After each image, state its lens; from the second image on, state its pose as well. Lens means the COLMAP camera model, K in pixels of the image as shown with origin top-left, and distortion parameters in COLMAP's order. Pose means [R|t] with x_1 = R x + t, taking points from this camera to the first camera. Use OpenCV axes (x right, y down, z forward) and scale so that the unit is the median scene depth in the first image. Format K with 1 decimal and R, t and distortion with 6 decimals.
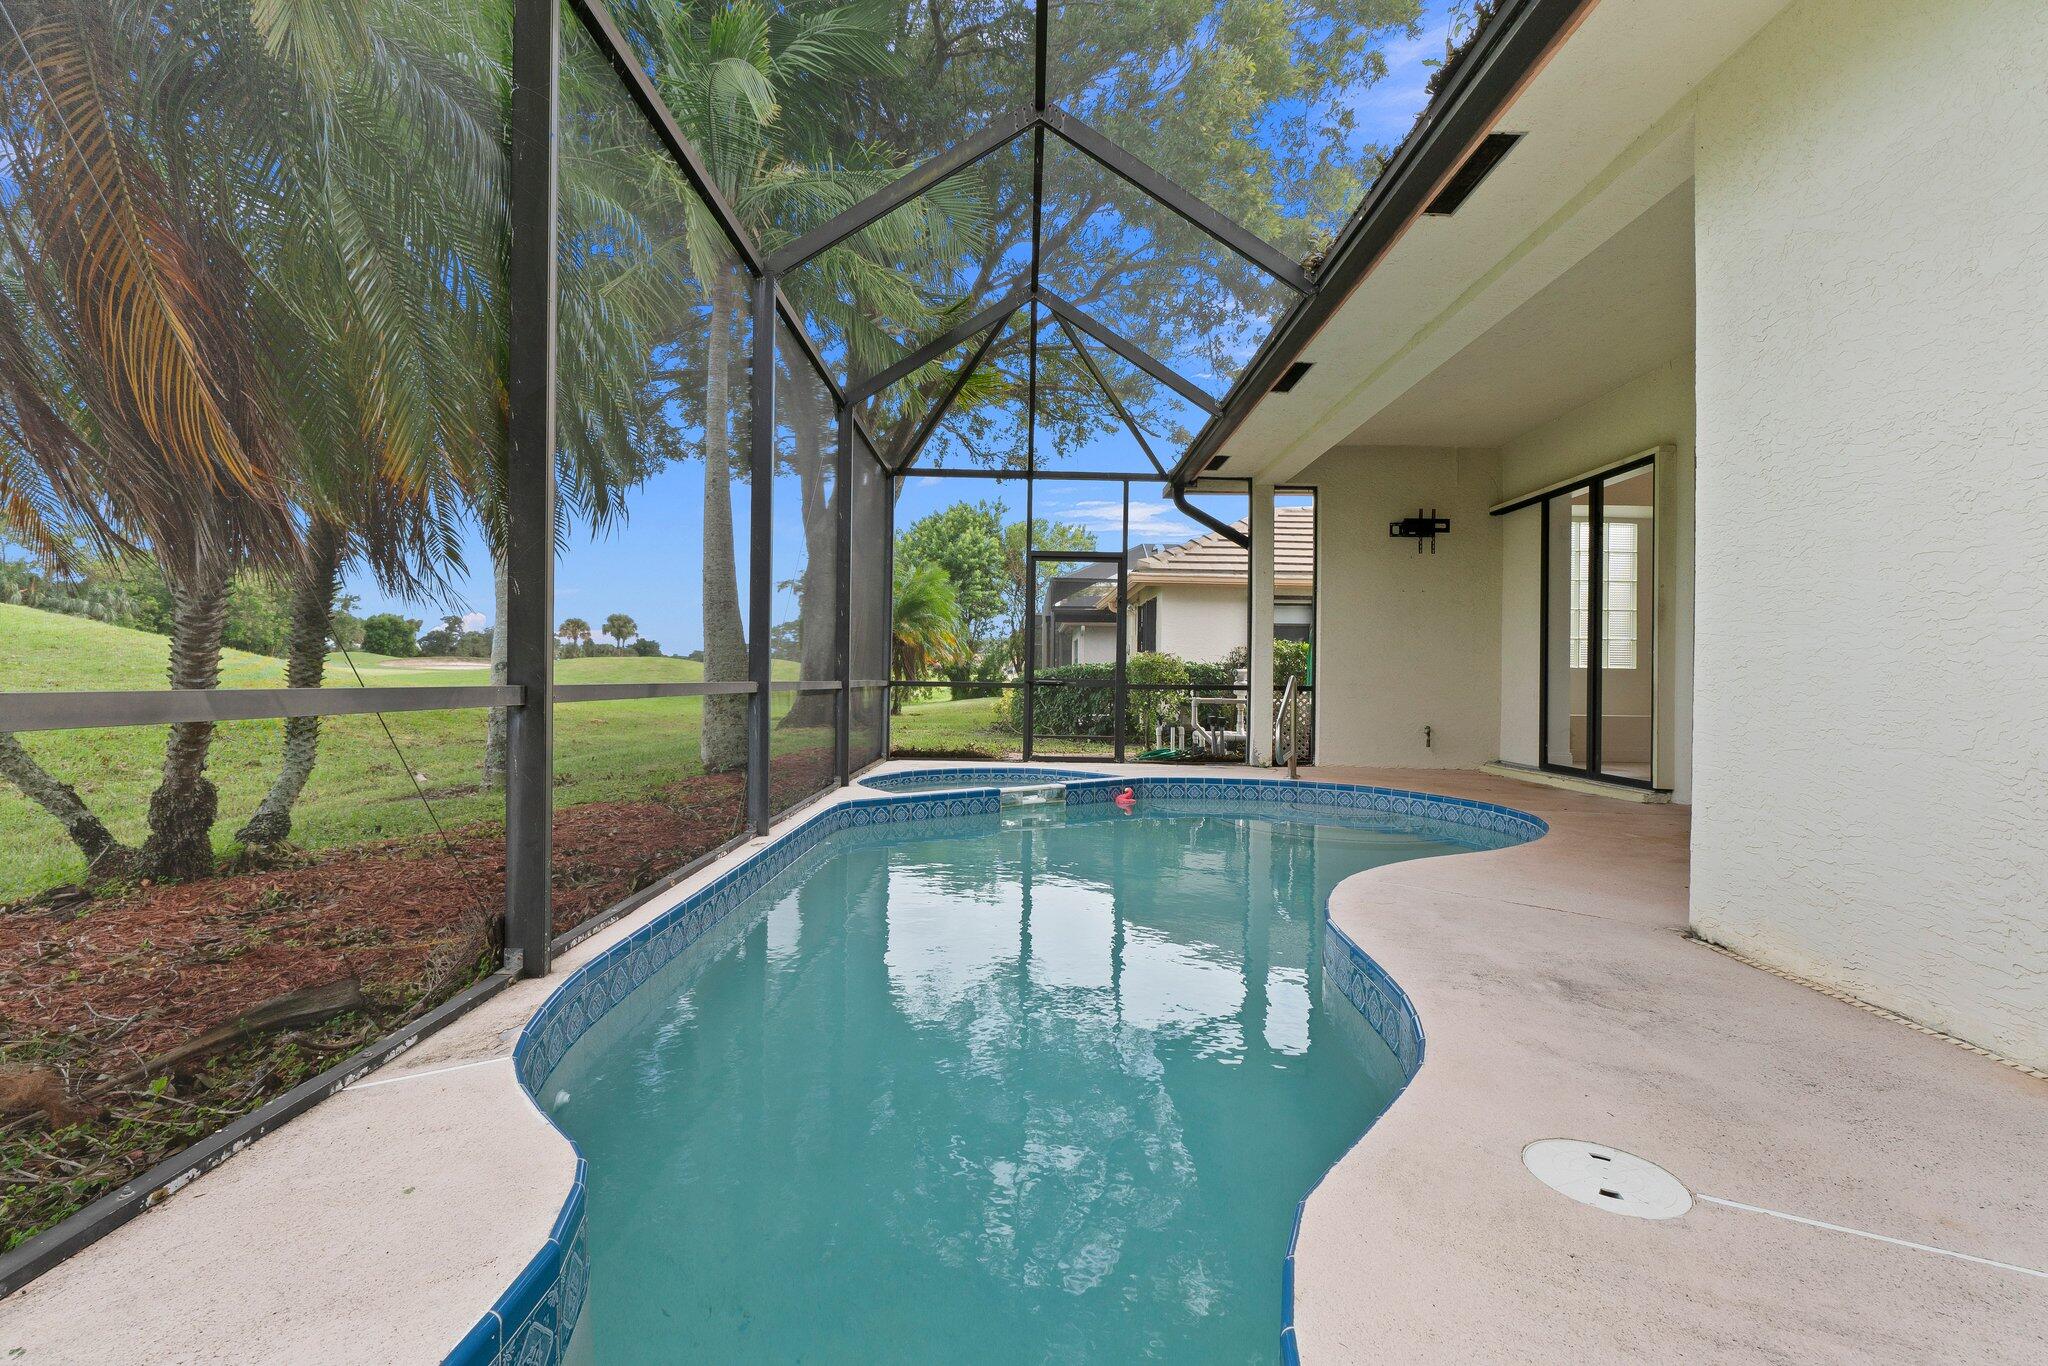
lens RADIAL K [[922.9, 0, 1032.1], [0, 922.9, 664.8], [0, 0, 1]] dist [-0.004935, 0.000096]
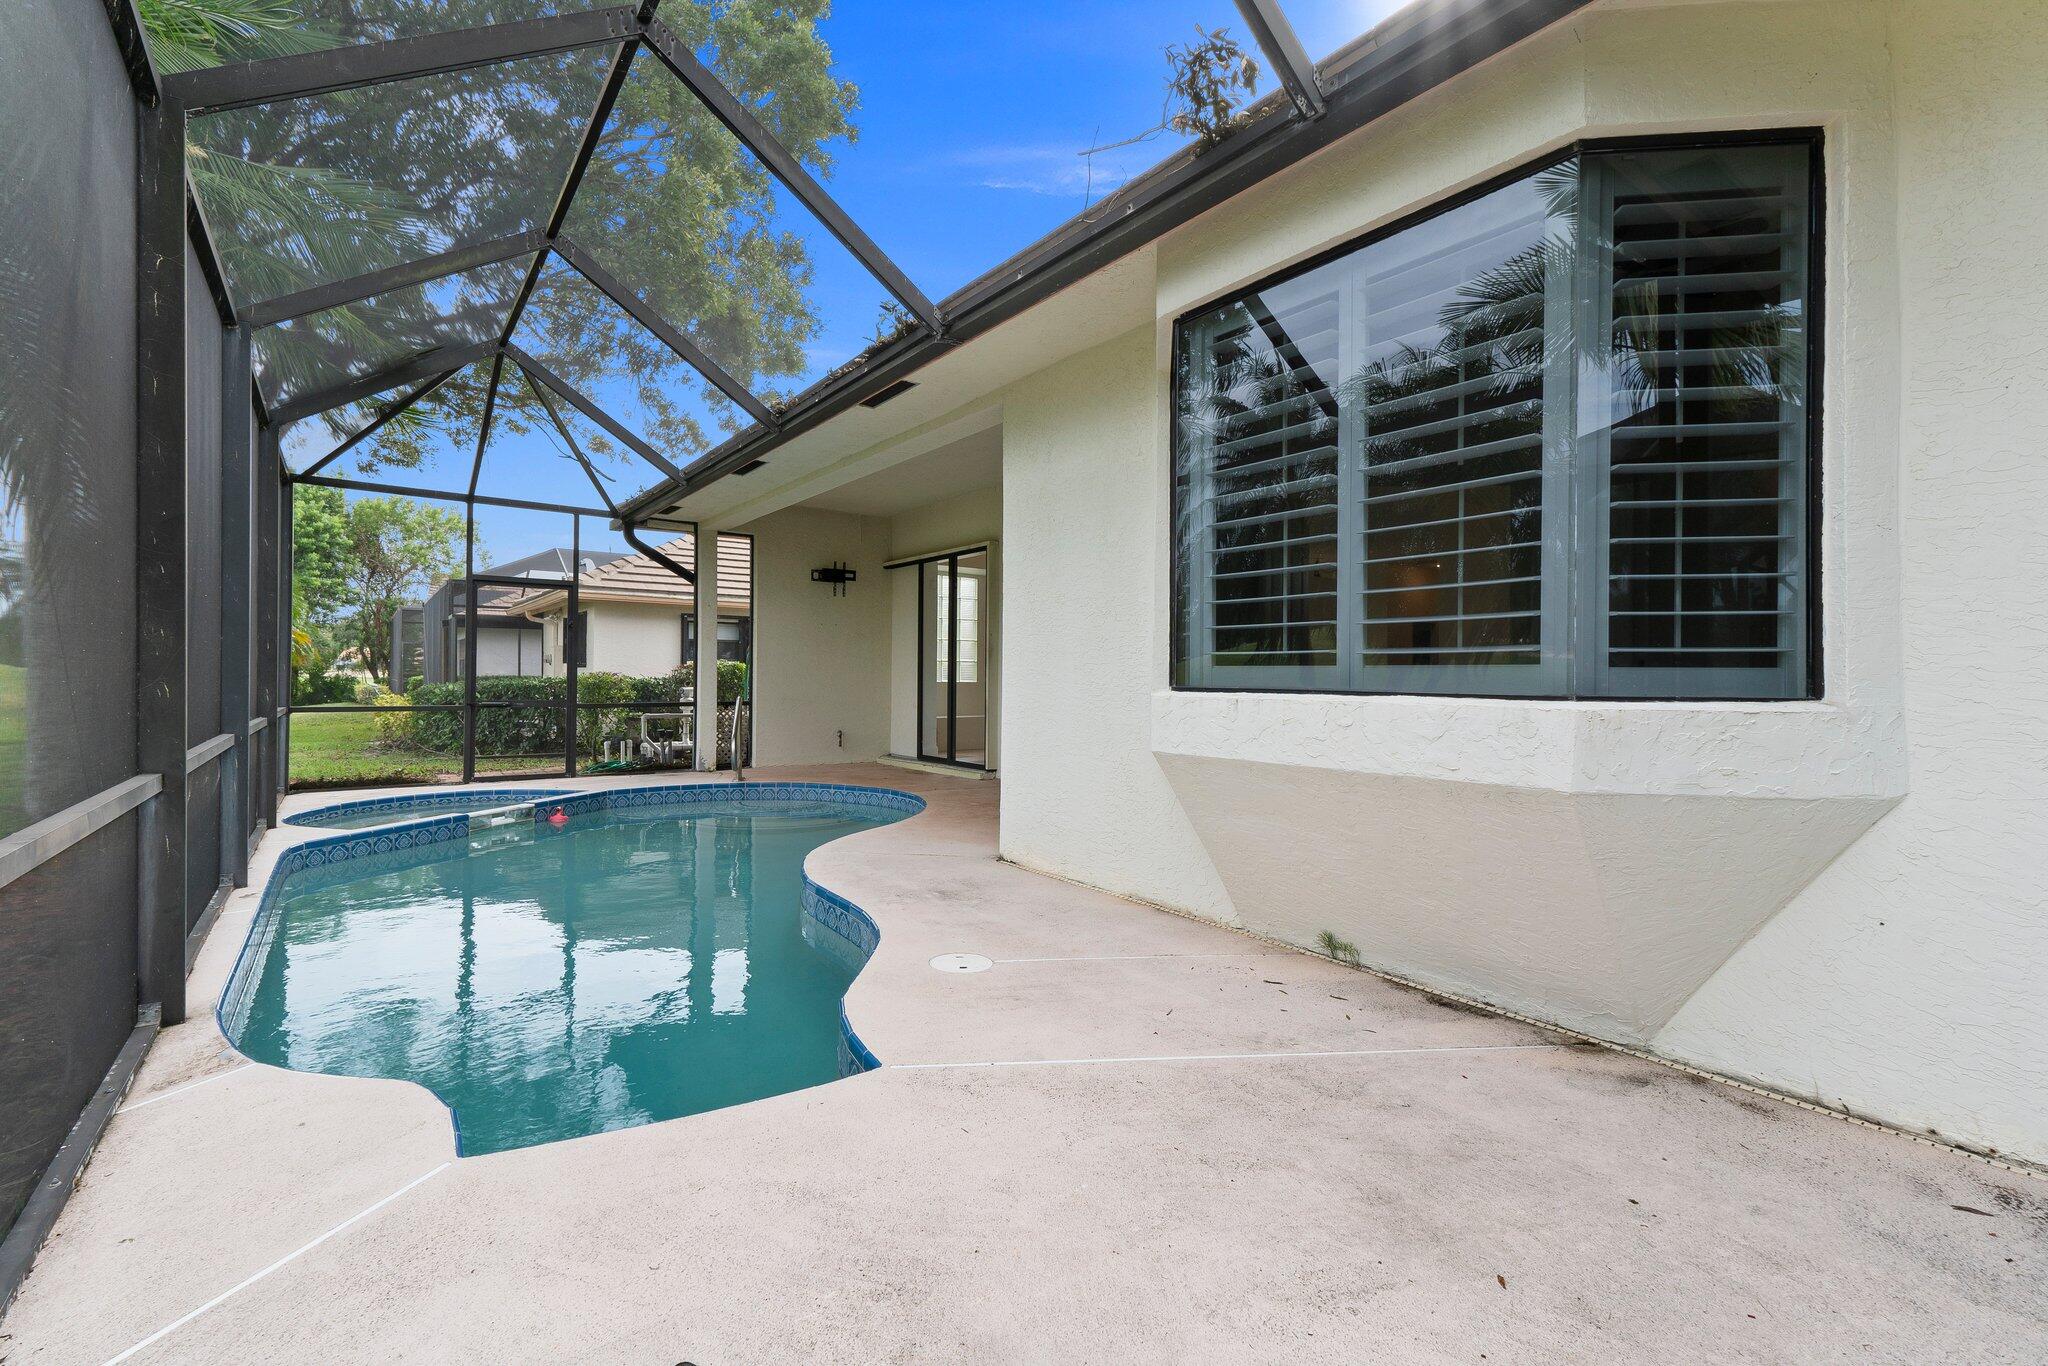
lens RADIAL K [[873.1, 0, 1036.0], [0, 873.1, 675.5], [0, 0, 1]] dist [0.003653, 0.000197]
pose [[0.797823, -0.005996, 0.602862, -0.087138], [-0.004667, 0.999859, 0.016121, -0.031447], [-0.602874, -0.015675, 0.797682, -0.135870]]
